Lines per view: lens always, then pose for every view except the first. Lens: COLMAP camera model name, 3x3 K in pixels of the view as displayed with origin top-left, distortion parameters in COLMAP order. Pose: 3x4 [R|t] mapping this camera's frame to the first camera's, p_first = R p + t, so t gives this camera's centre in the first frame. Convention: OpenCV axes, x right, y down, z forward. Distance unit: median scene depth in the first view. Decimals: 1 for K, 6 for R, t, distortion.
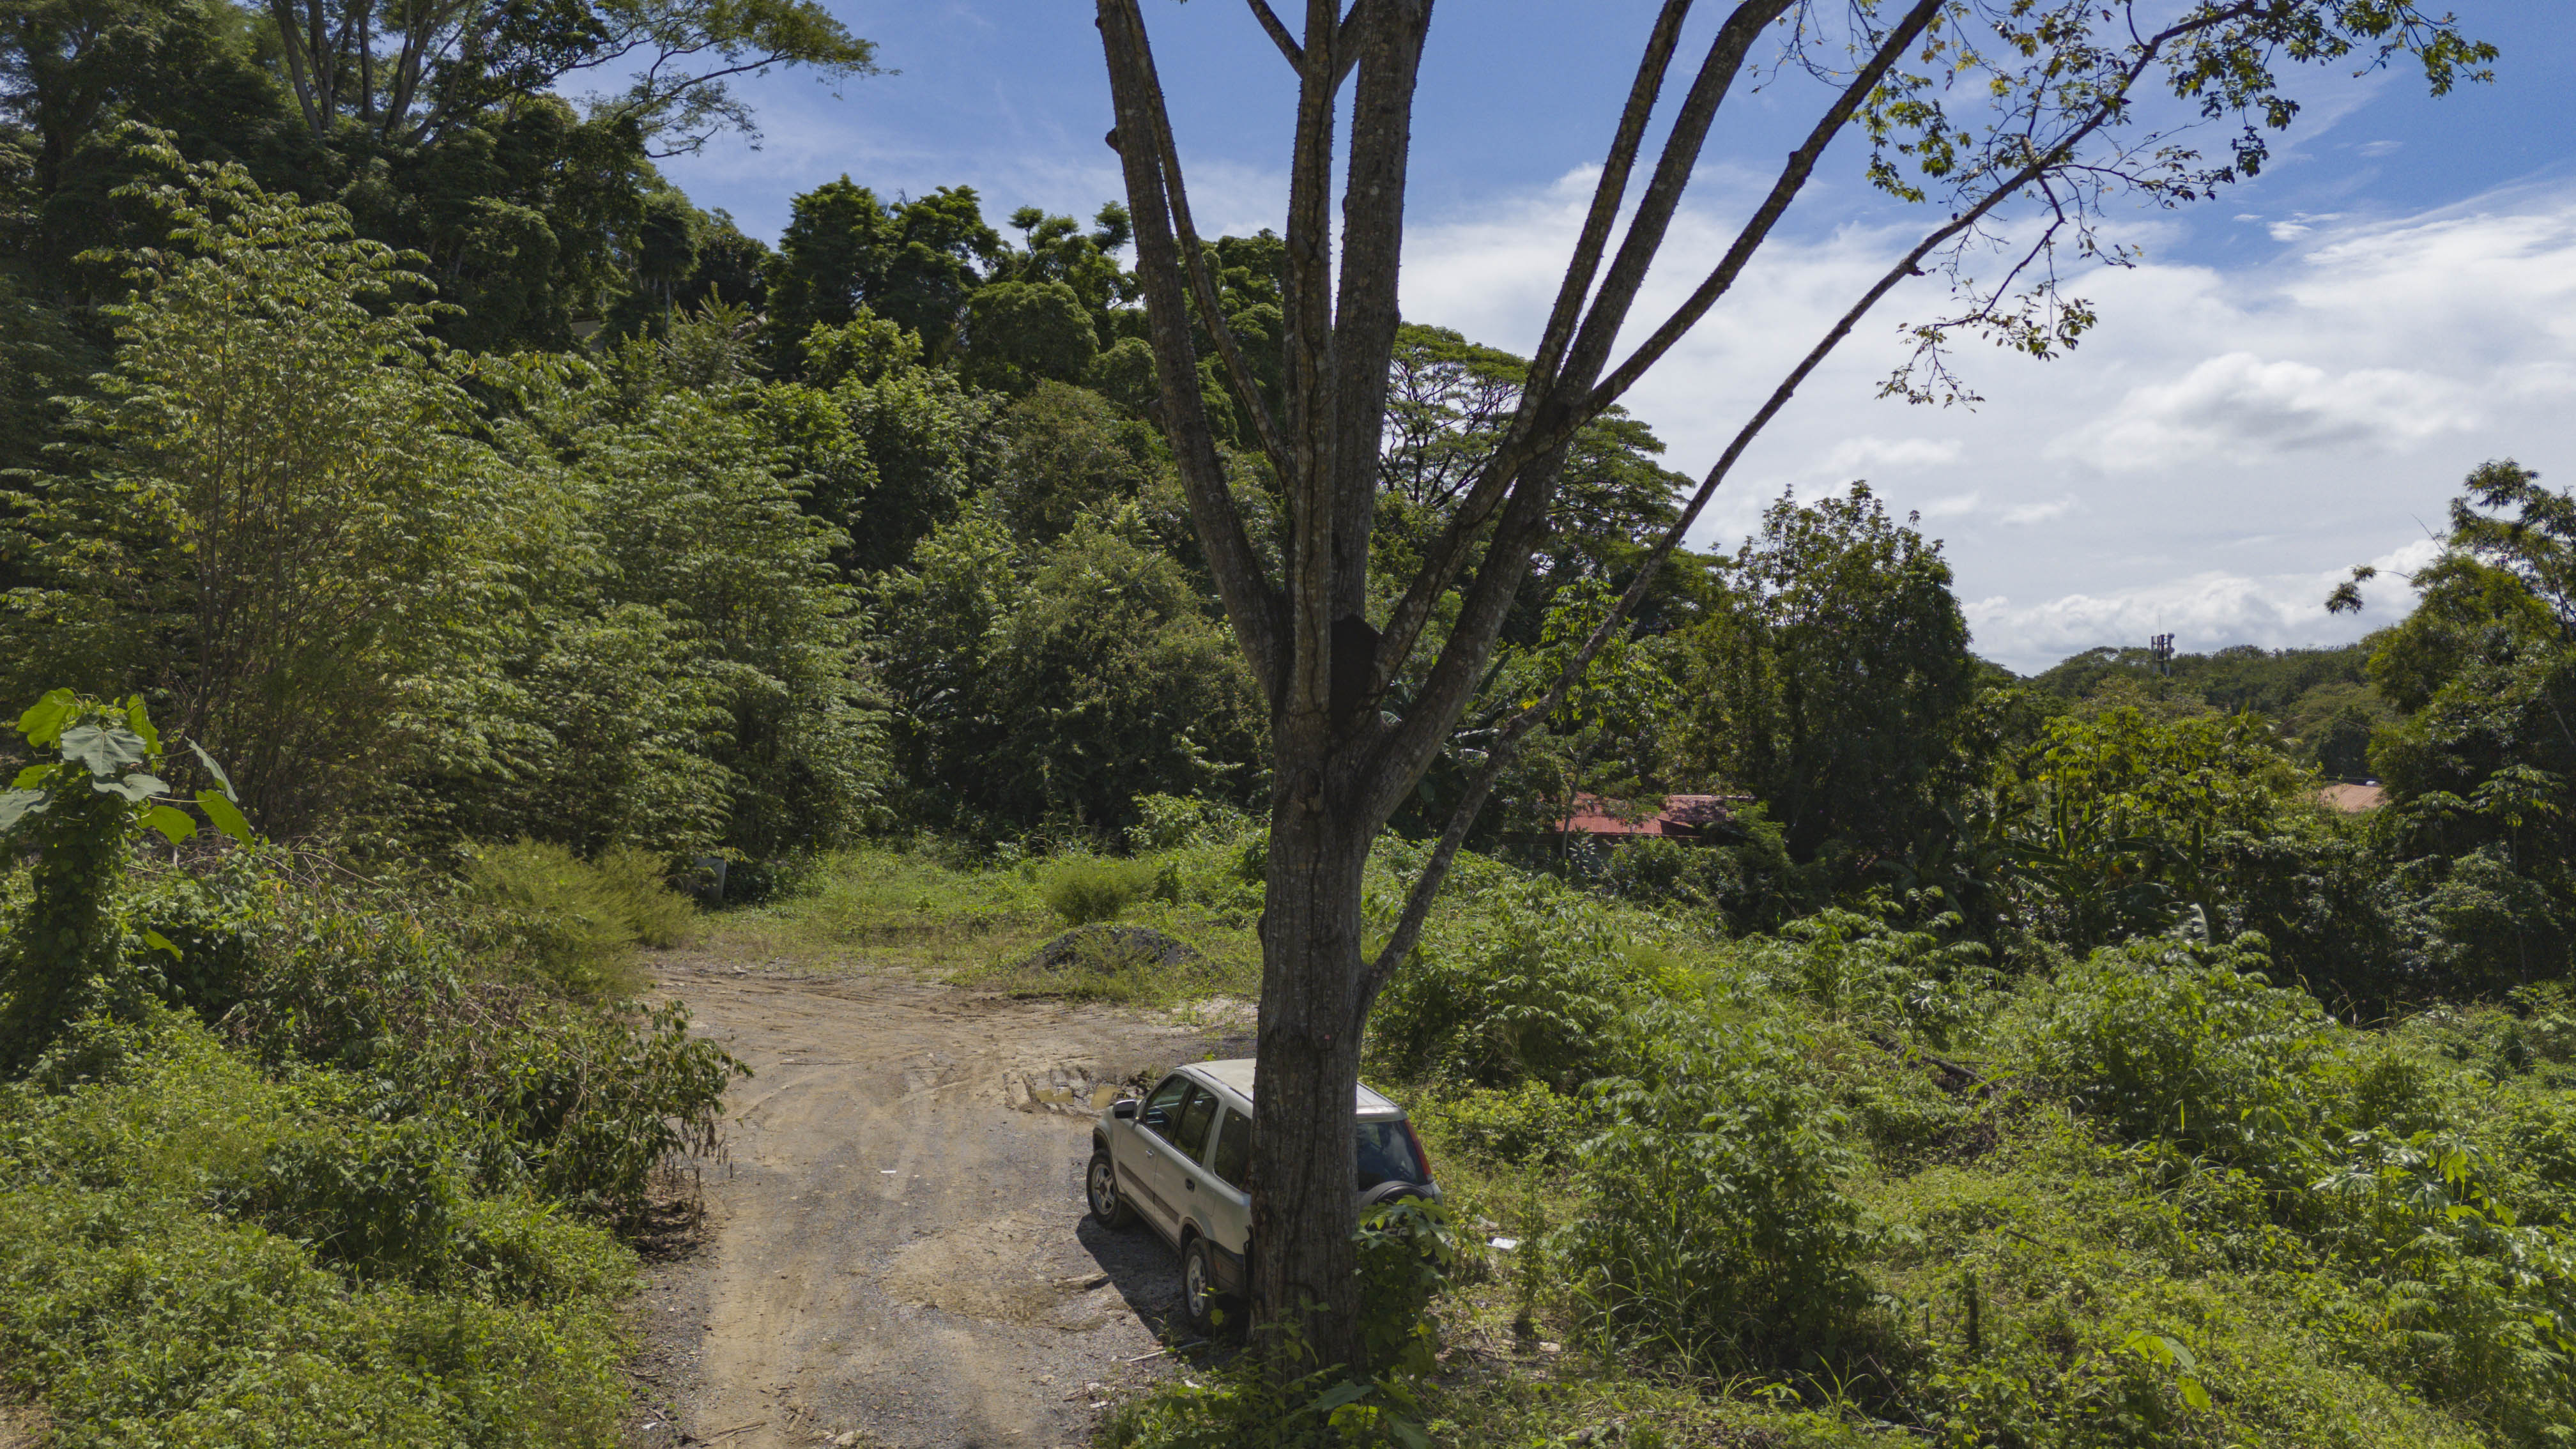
lens RADIAL K [[1831.1, 0, 1297.9], [0, 1831.1, 766.4], [0, 0, 1]] dist [0.008580, -0.002022]
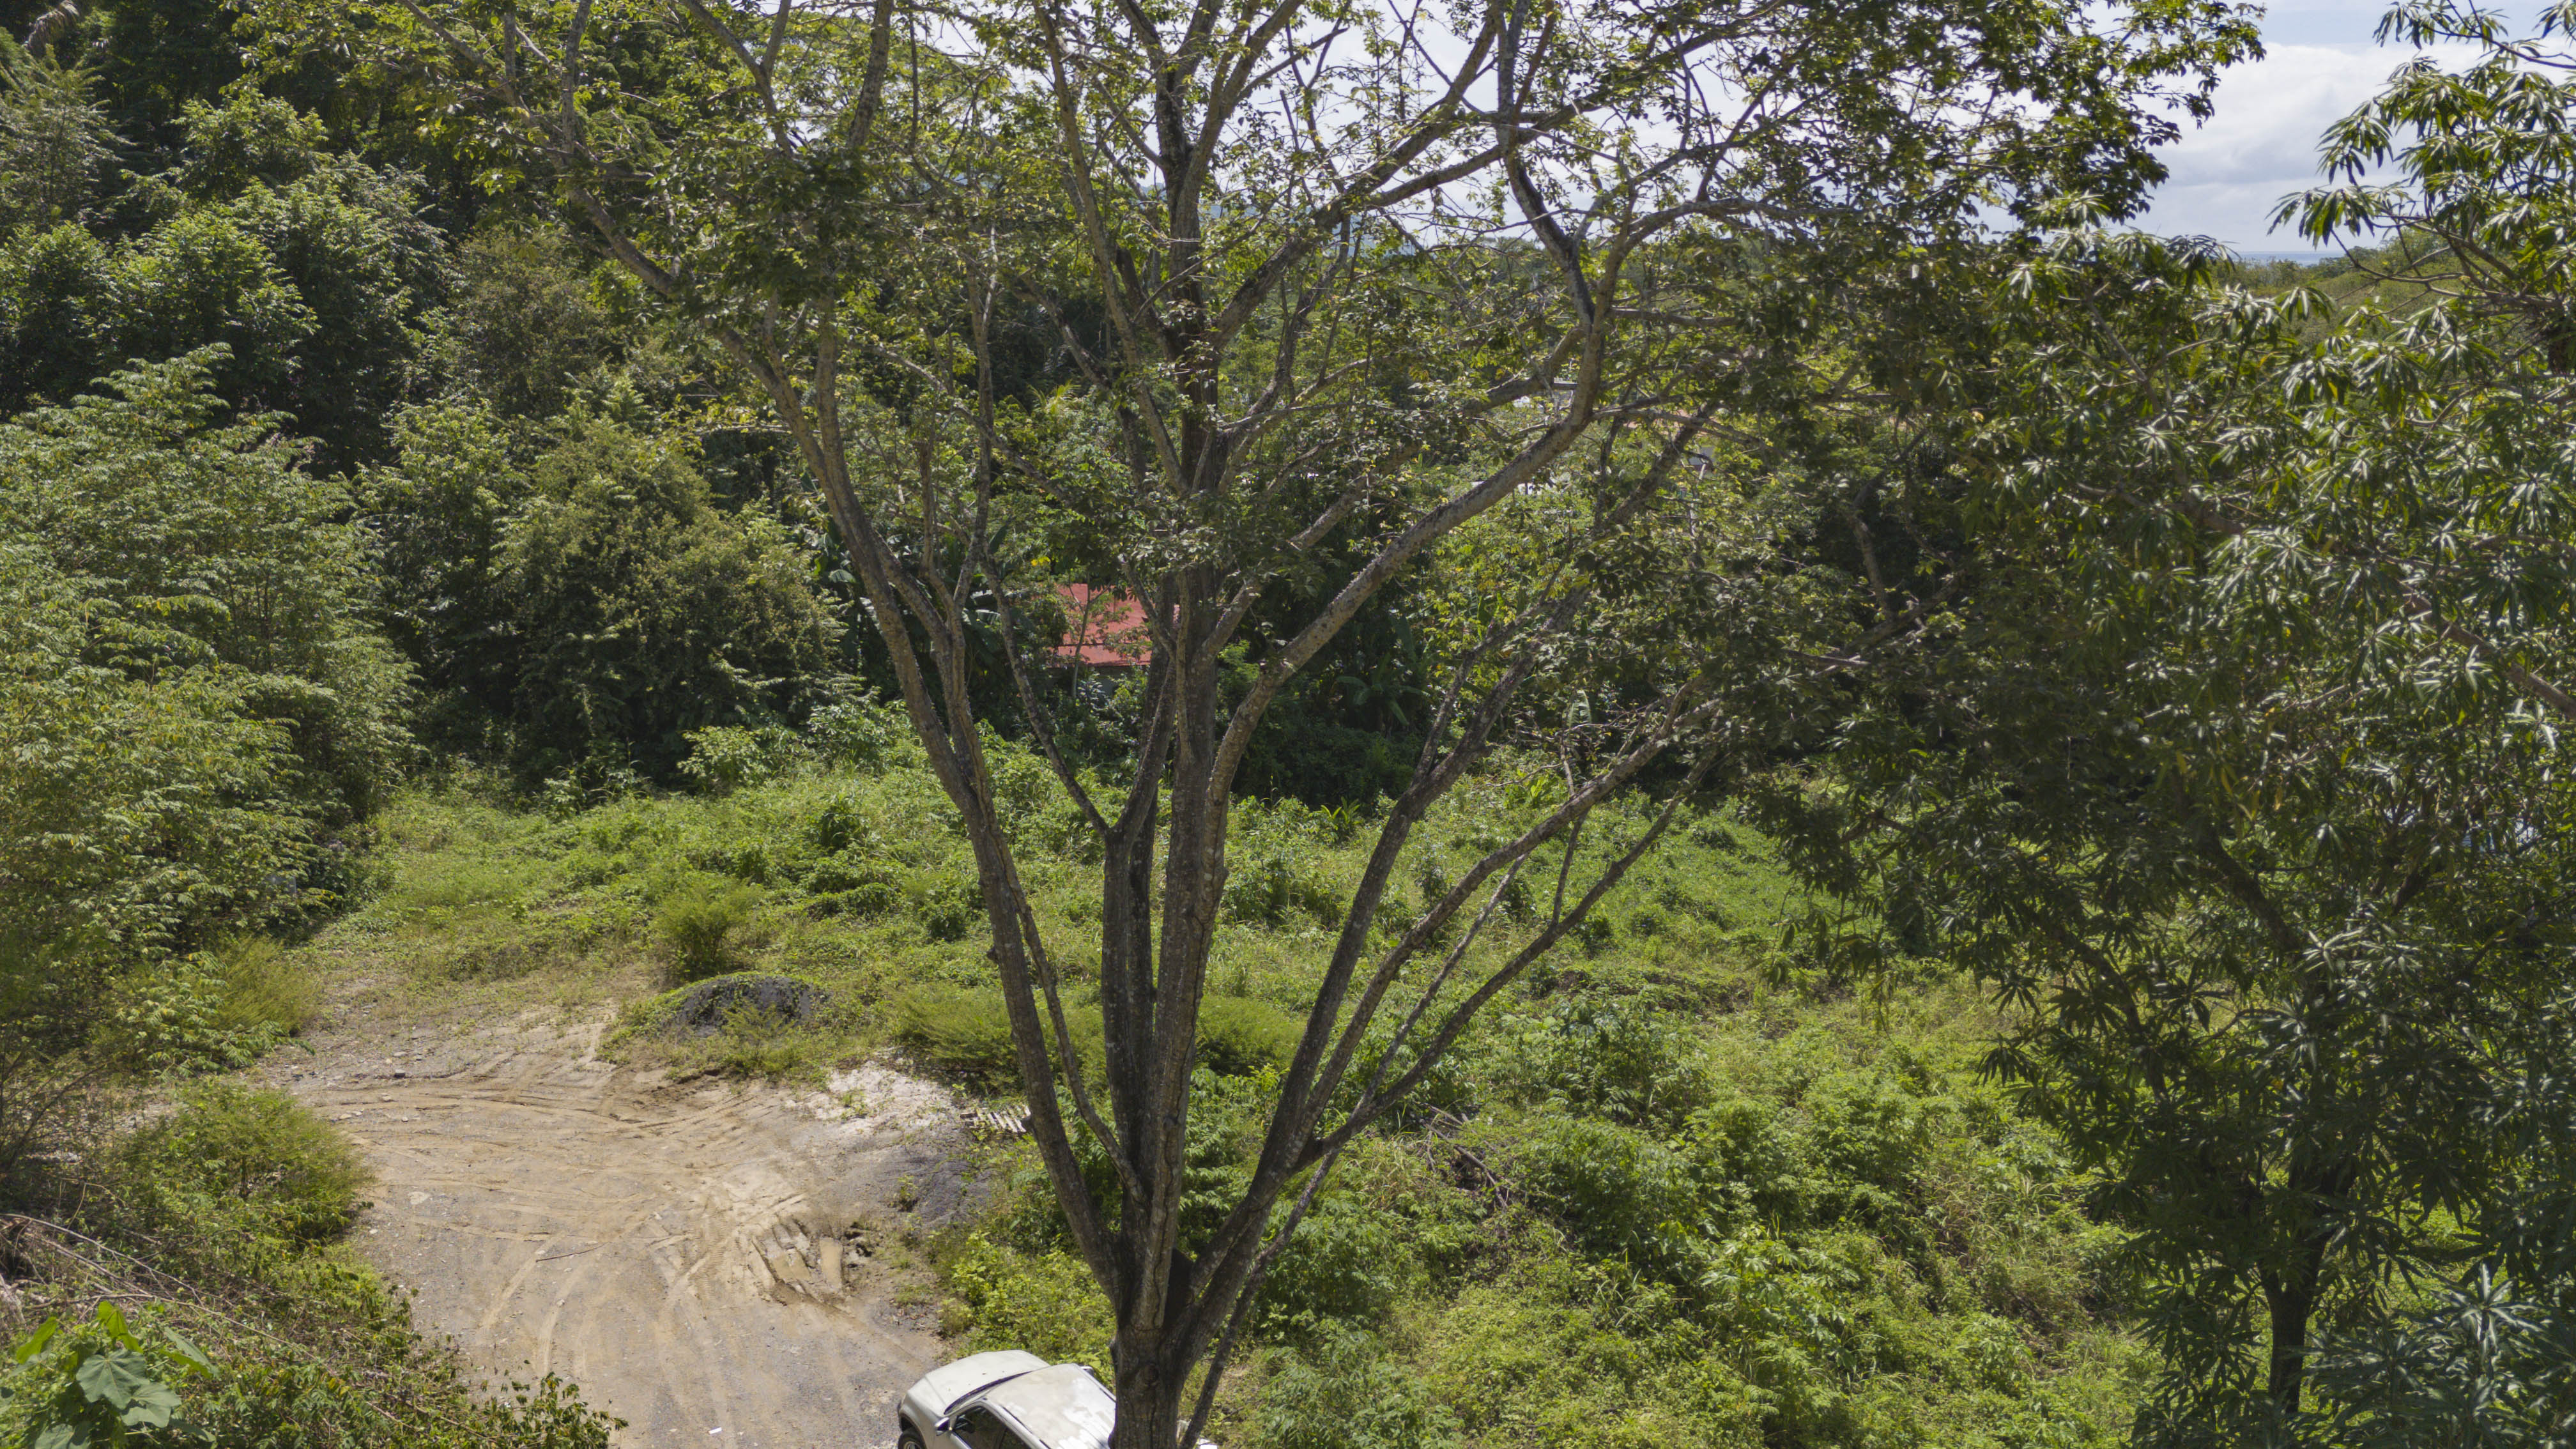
lens RADIAL K [[1831.1, 0, 1297.9], [0, 1831.1, 766.4], [0, 0, 1]] dist [0.008580, -0.002022]
pose [[0.949567, -0.085531, 0.301675, -0.062076], [0.008159, 0.968493, 0.248907, -0.183273], [-0.313459, -0.233893, 0.920346, -0.064899]]
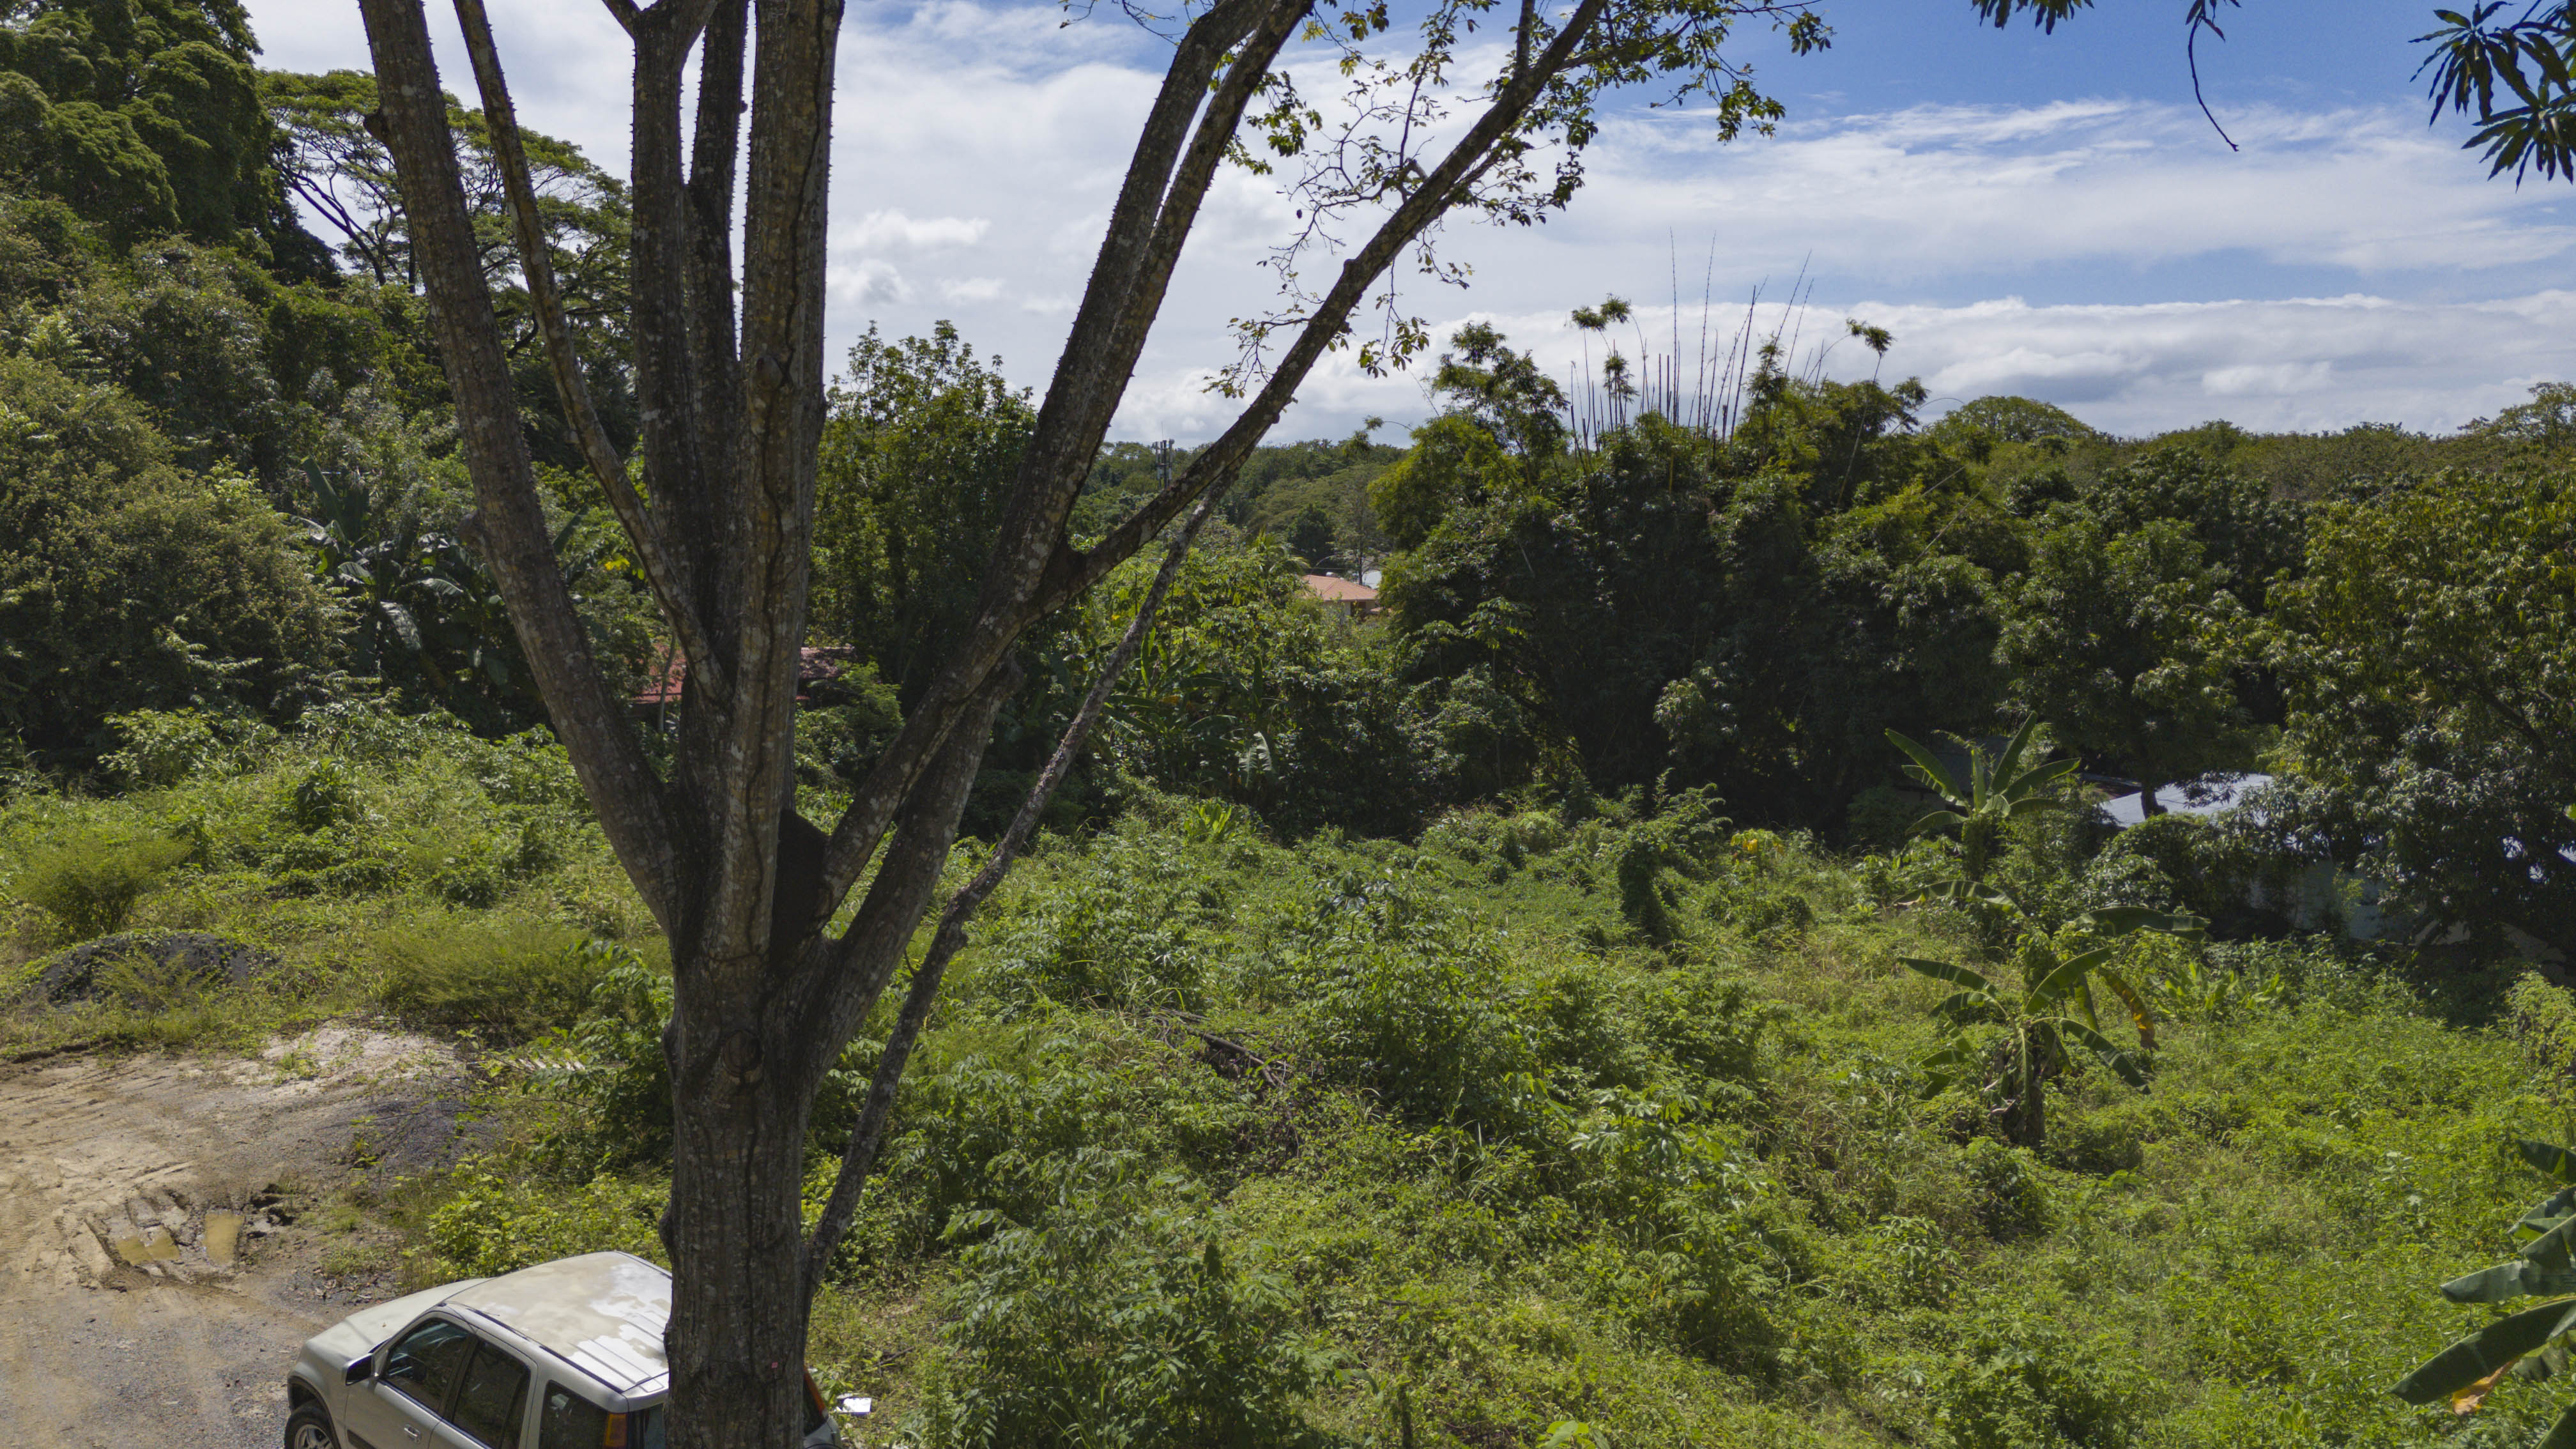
lens RADIAL K [[1811.3, 0, 1286.9], [0, 1811.3, 767.5], [0, 0, 1]] dist [0.056016, -0.074841]
pose [[0.867592, -0.075524, 0.491508, -0.033138], [0.016354, 0.992198, 0.123592, -0.040975], [-0.497008, -0.099189, 0.862058, 0.057943]]
